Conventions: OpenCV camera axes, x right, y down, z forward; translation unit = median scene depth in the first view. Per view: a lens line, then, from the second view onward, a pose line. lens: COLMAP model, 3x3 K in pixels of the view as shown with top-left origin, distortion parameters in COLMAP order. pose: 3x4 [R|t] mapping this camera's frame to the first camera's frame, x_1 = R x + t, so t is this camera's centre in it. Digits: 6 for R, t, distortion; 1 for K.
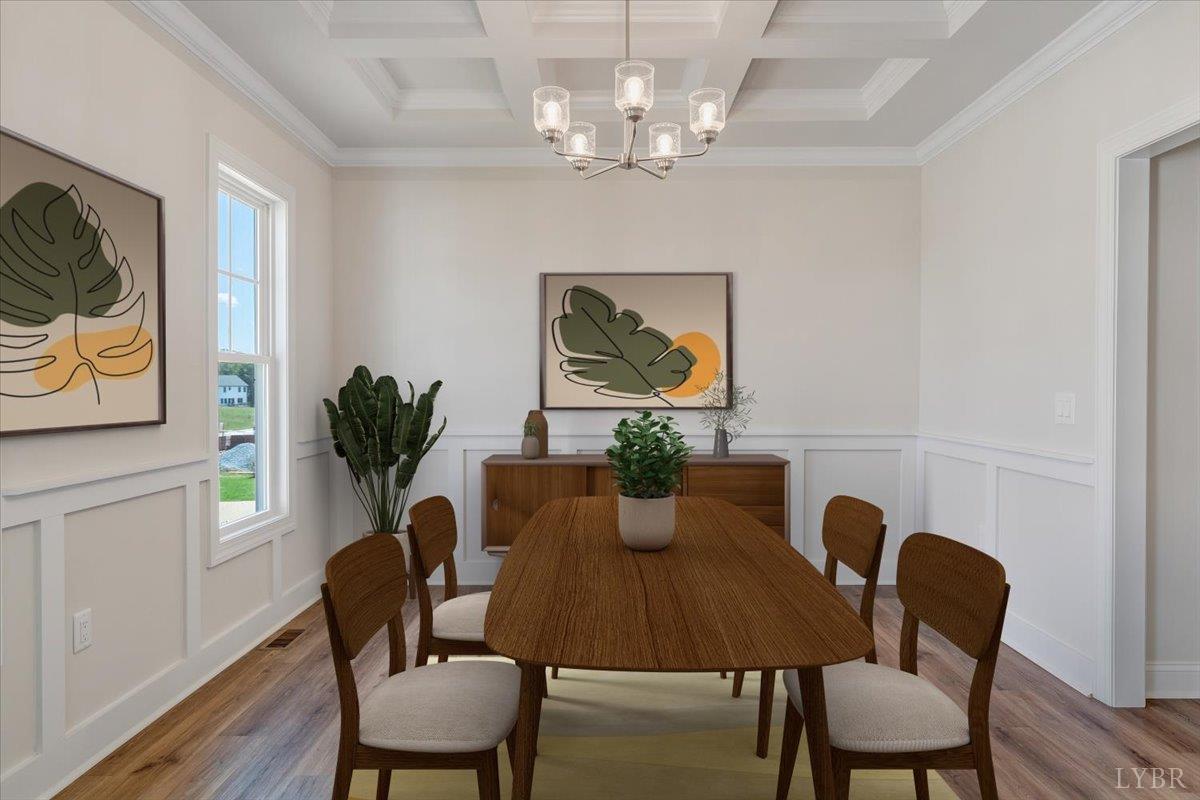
lens RADIAL K [[661.8, 0, 600.0], [0, 661.8, 400.0], [0, 0, 1]] dist [-0.003744, -0.000818]
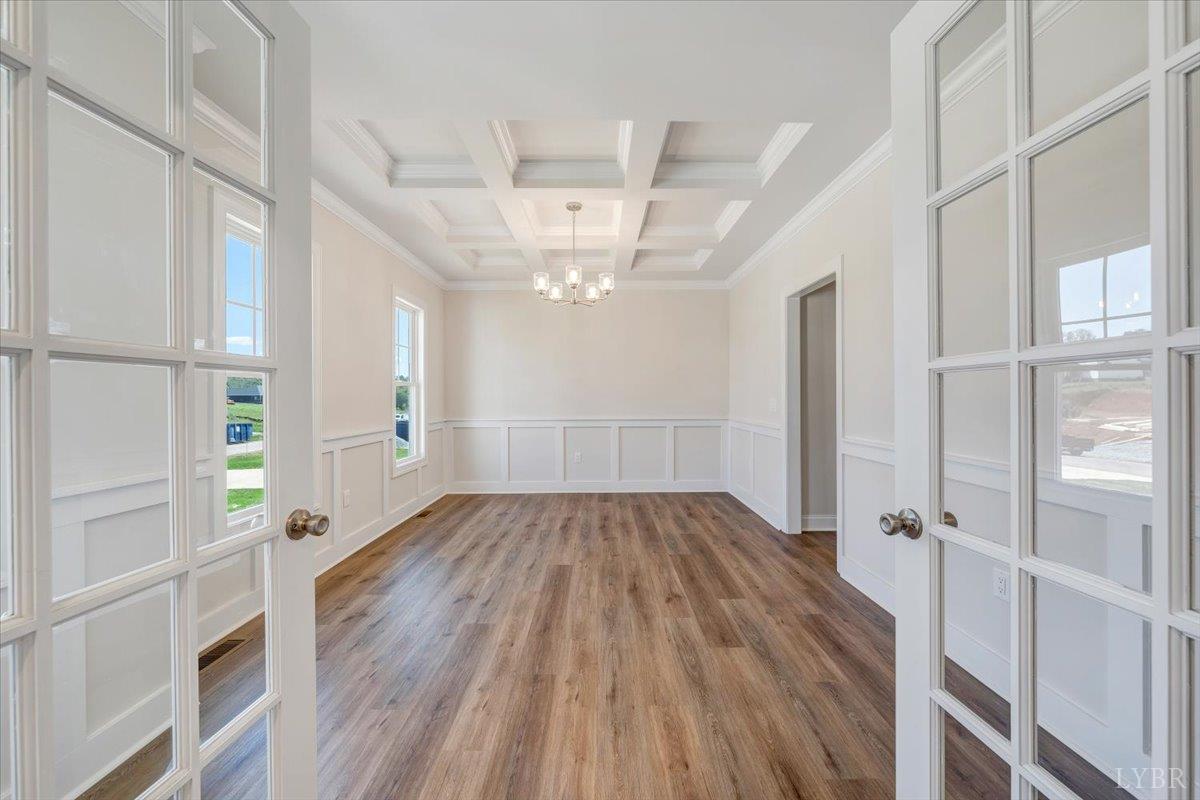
lens RADIAL K [[433.9, 0, 606.0], [0, 433.9, 399.4], [0, 0, 1]] dist [0.000901, 0.000203]
pose [[0.999984, -0.004533, 0.003382, 0.137646], [0.004575, 0.999911, -0.012560, 0.010143], [-0.003325, 0.012575, 0.999915, -0.509778]]
